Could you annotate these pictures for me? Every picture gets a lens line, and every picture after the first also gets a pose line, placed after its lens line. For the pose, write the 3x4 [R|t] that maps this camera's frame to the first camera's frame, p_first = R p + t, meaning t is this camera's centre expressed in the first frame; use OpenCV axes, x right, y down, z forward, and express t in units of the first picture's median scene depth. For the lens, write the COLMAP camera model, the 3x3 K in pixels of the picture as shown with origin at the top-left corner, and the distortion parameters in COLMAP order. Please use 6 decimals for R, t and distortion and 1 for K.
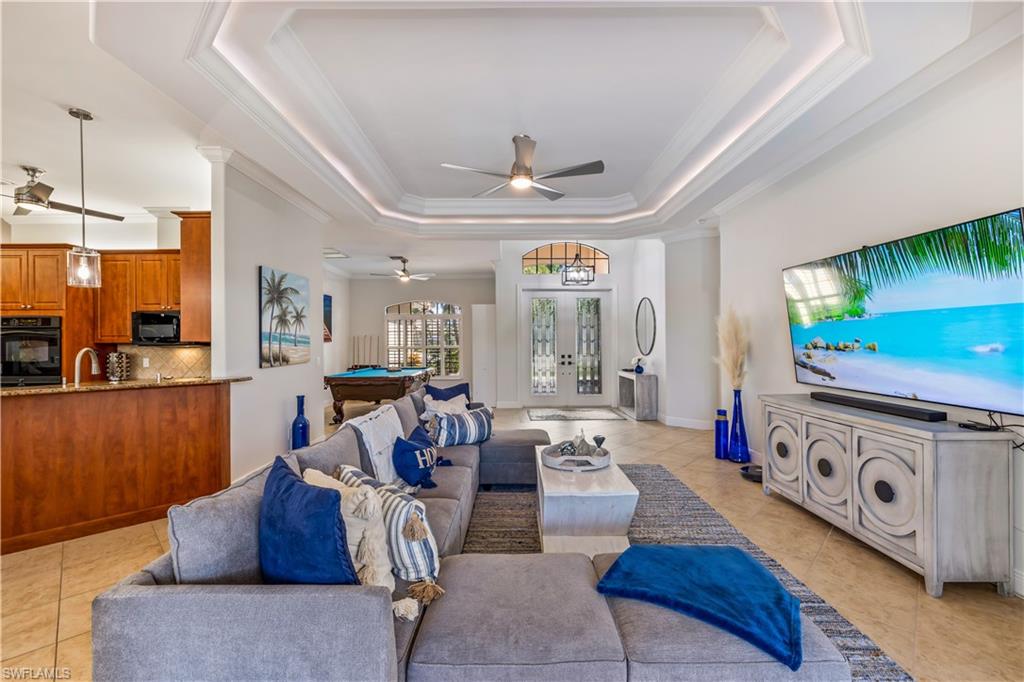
lens RADIAL K [[429.7, 0, 512.5], [0, 429.7, 338.6], [0, 0, 1]] dist [-0.001774, -0.000021]
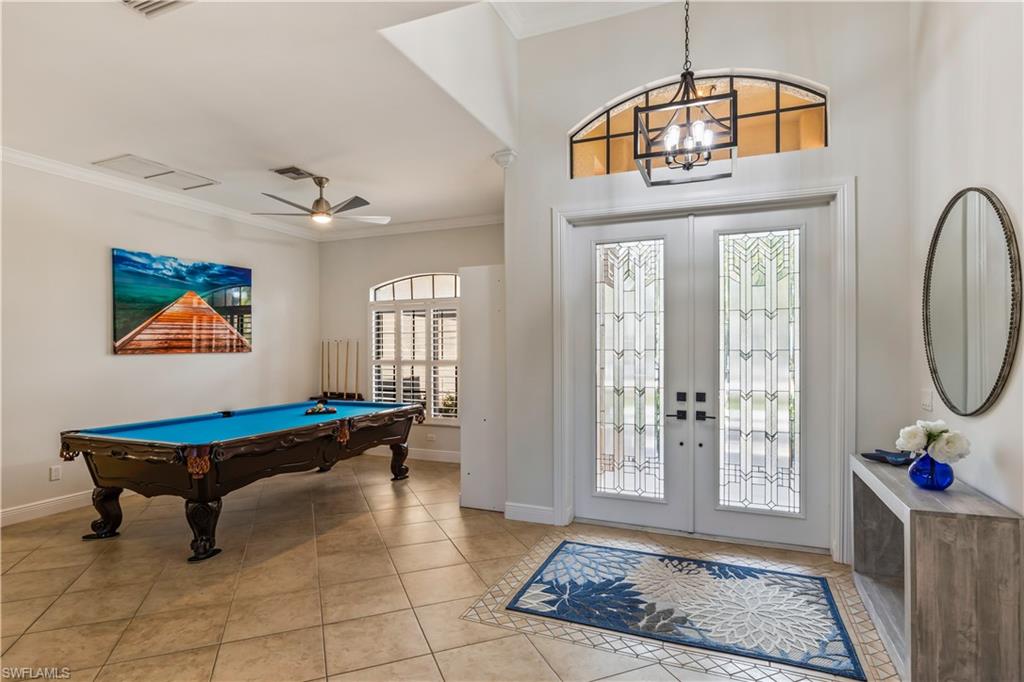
lens RADIAL K [[534.0, 0, 510.7], [0, 534.0, 348.2], [0, 0, 1]] dist [-0.000273, -0.000081]
pose [[0.919045, 0.003599, -0.394136, 0.276720], [-0.000797, 0.999973, 0.007271, -0.004815], [0.394152, -0.006368, 0.919023, 0.891782]]
